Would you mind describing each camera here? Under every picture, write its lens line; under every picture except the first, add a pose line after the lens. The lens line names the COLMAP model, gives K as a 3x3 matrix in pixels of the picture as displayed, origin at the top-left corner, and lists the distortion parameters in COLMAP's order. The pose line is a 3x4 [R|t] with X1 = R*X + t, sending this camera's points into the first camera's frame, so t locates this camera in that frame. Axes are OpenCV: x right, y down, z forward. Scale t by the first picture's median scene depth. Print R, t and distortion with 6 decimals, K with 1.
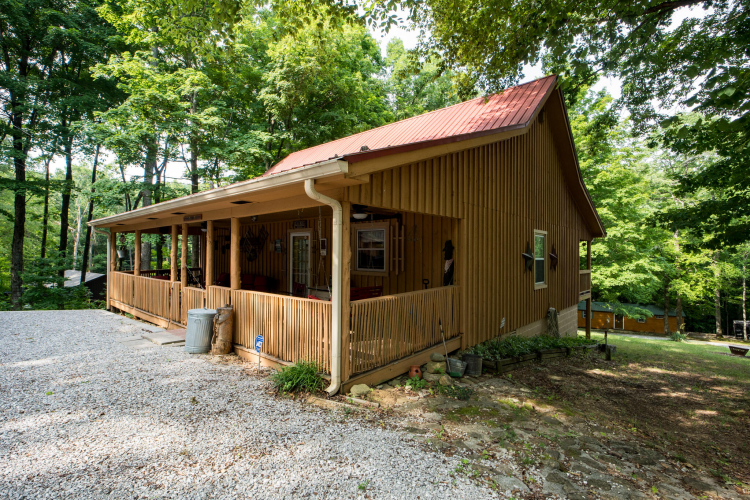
lens RADIAL K [[357.1, 0, 375.0], [0, 357.1, 250.0], [0, 0, 1]] dist [0.014709, -0.017270]
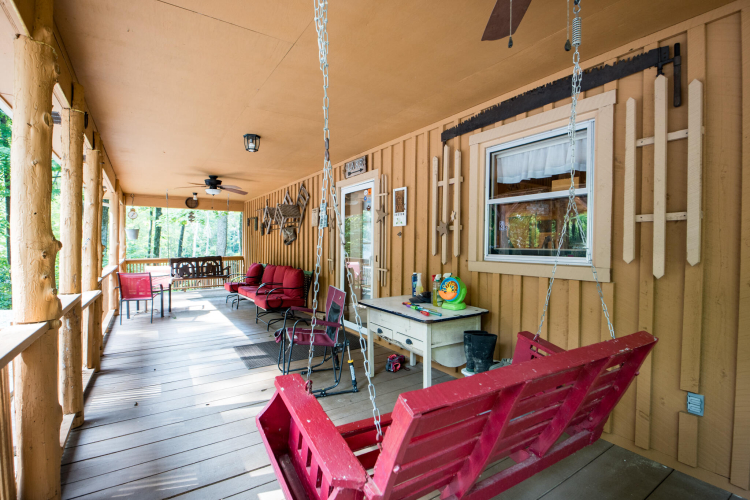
lens RADIAL K [[357.1, 0, 375.0], [0, 357.1, 250.0], [0, 0, 1]] dist [0.014709, -0.017270]
pose [[0.964134, 0.007416, -0.265313, -0.071234], [-0.003060, 0.999854, 0.016824, 0.046205], [0.265399, -0.015409, 0.964015, 0.703551]]
